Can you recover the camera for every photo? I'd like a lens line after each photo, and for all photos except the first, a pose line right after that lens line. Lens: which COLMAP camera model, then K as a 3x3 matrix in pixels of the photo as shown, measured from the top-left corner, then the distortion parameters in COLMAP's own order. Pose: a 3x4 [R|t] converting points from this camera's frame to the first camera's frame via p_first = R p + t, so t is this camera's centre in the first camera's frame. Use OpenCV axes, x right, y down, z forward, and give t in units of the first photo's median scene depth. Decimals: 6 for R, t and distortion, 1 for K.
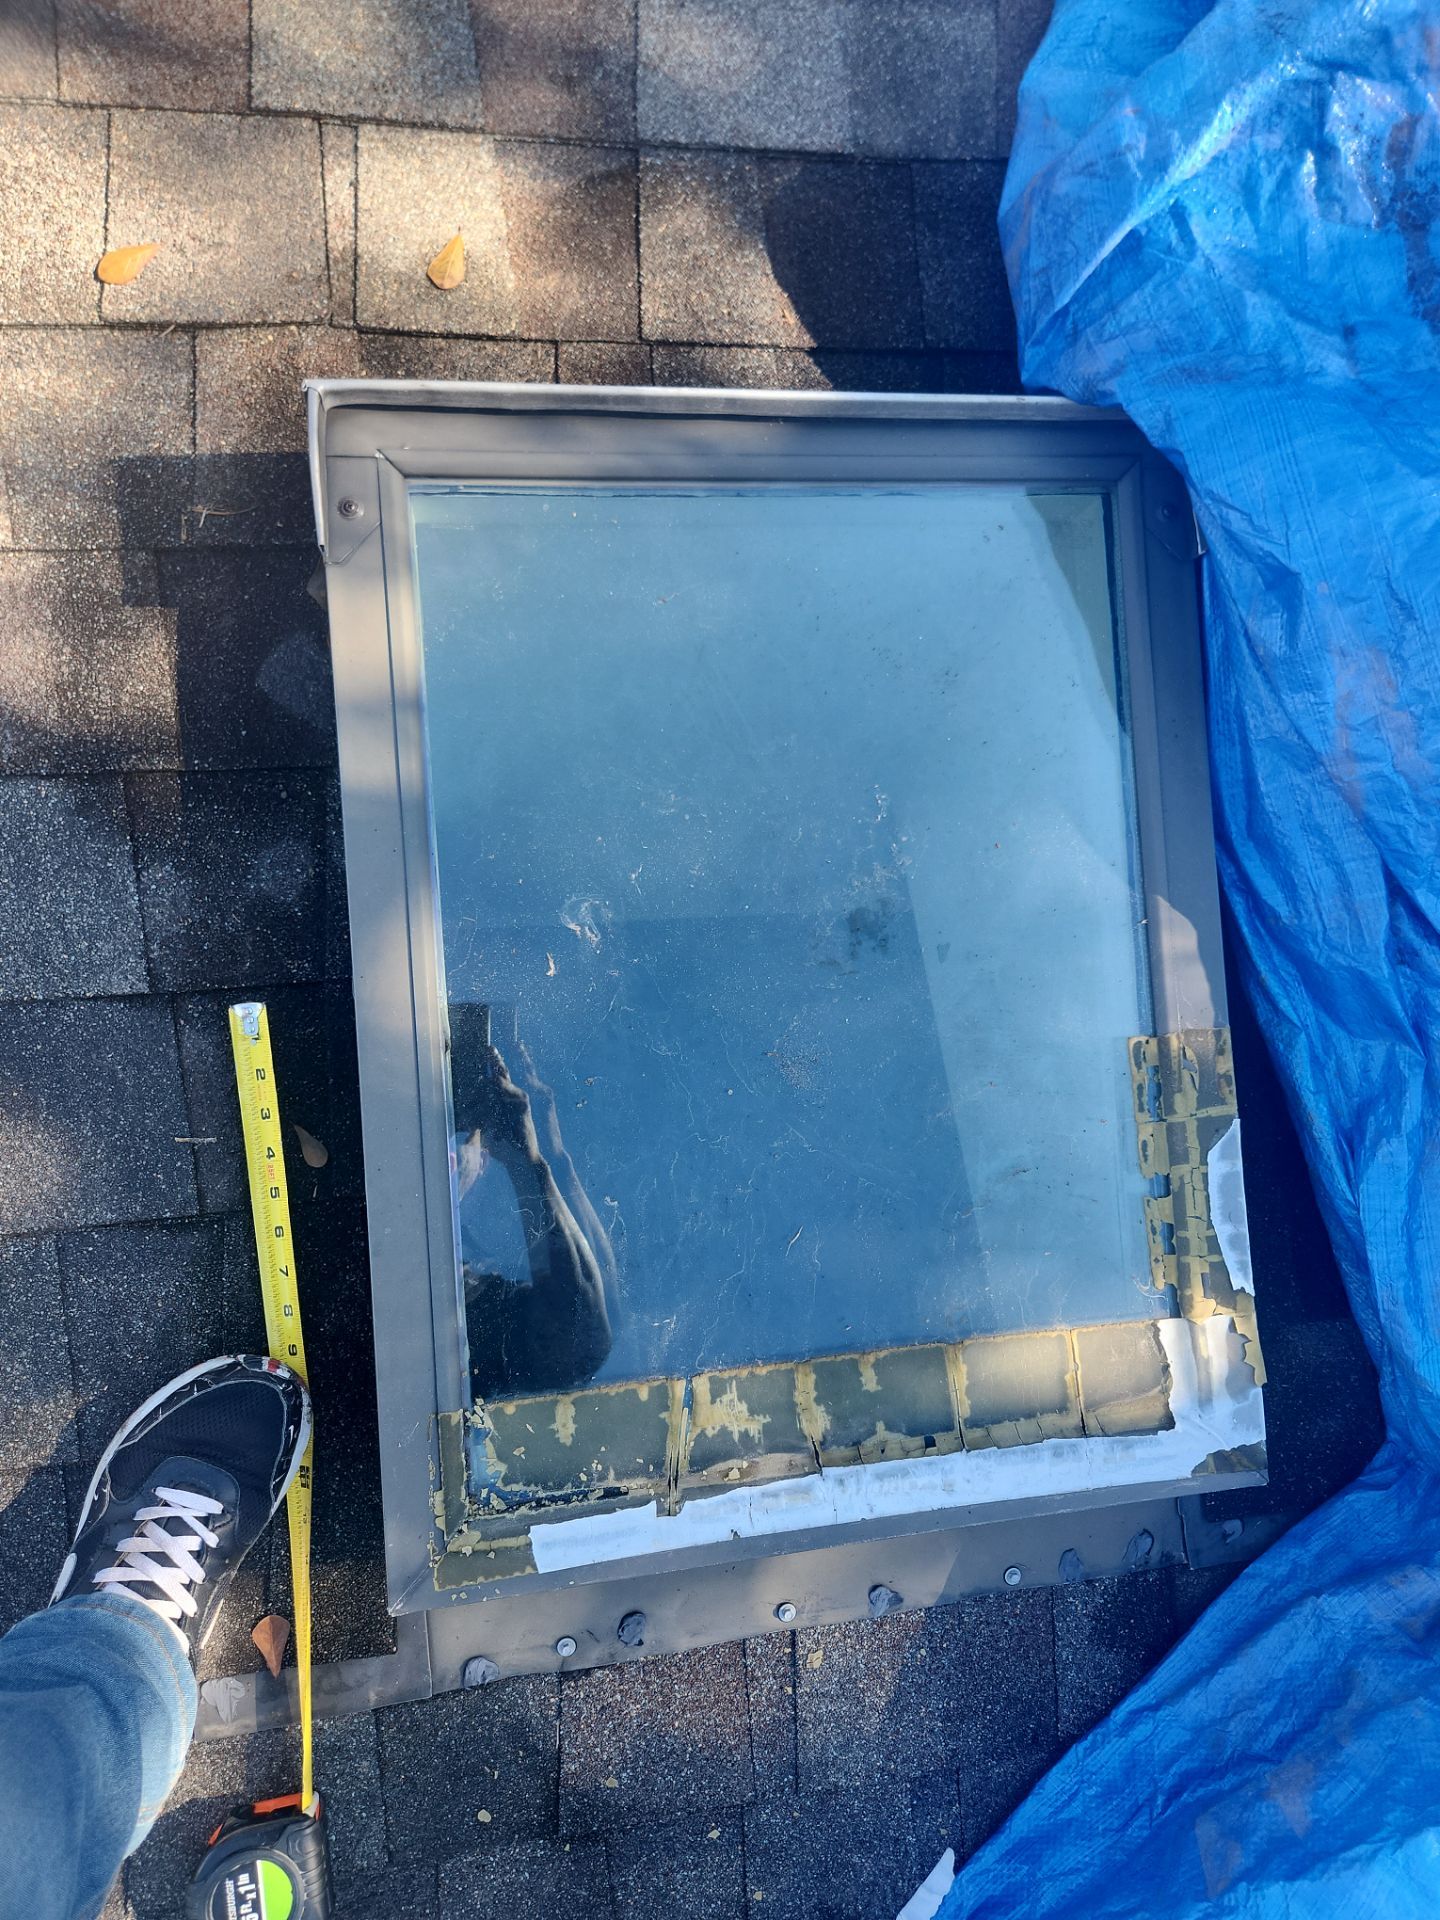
lens RADIAL K [[1339.5, 0, 741.1], [0, 1339.5, 1001.3], [0, 0, 1]] dist [0.071990, -0.067797]
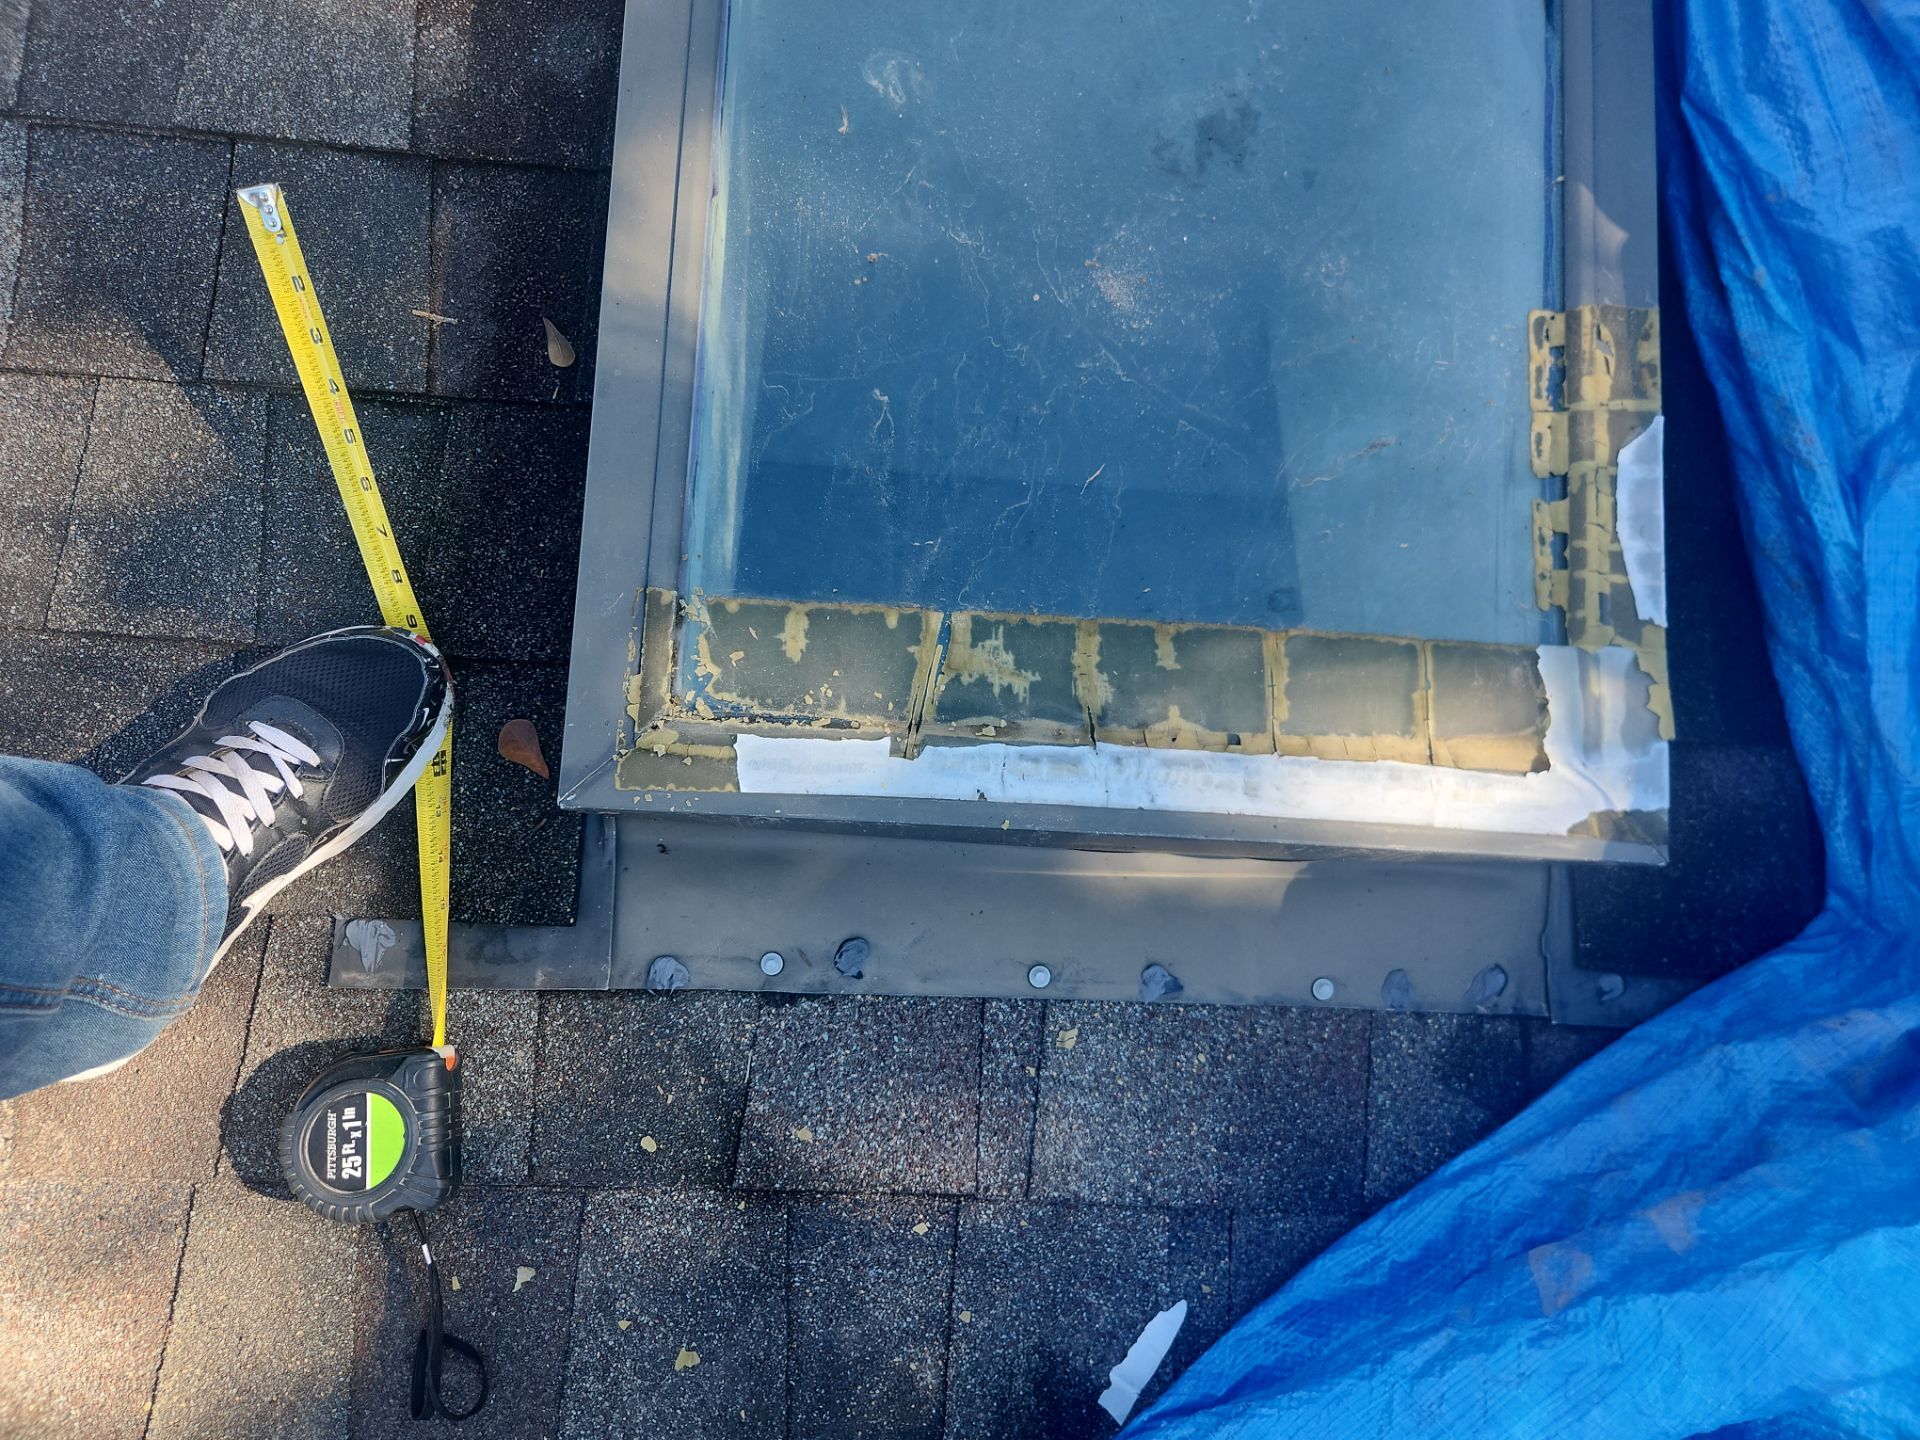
lens RADIAL K [[1339.5, 0, 956.9], [0, 1339.5, 711.2], [0, 0, 1]] dist [0.071990, -0.067797]
pose [[0.988158, 0.104088, -0.112737, 0.062908], [-0.115315, 0.988471, -0.098117, 0.397962], [0.101224, 0.109955, 0.988769, 0.176592]]
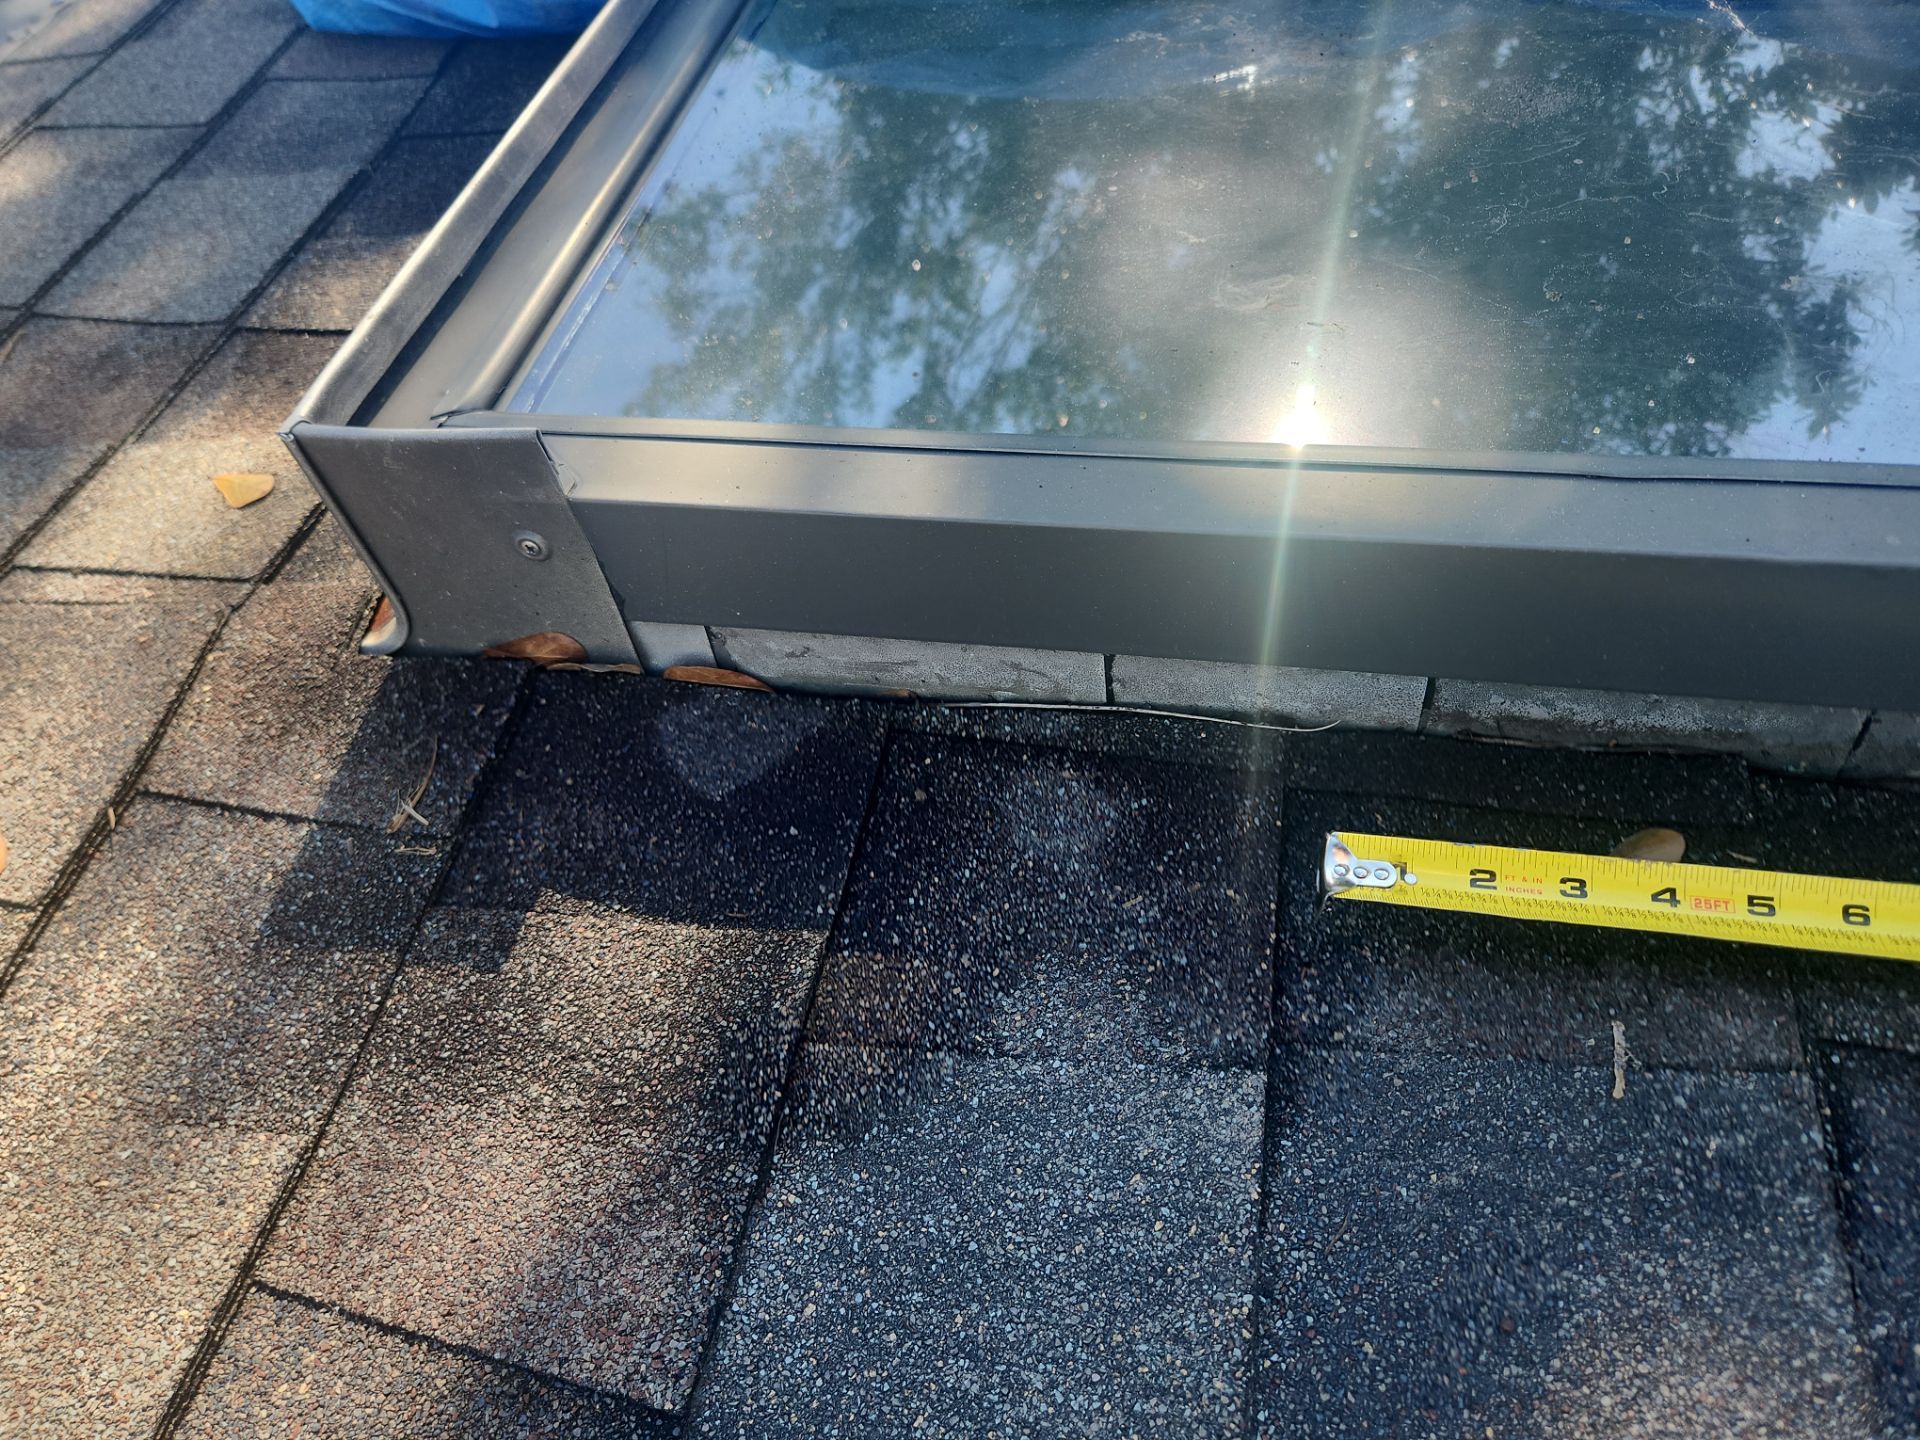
lens RADIAL K [[1339.5, 0, 956.9], [0, 1339.5, 711.2], [0, 0, 1]] dist [0.071990, -0.067797]
pose [[0.243399, -0.880735, 0.406279, -0.523917], [0.958758, 0.155090, -0.238179, -0.016631], [0.146763, 0.447496, 0.882161, 0.517420]]
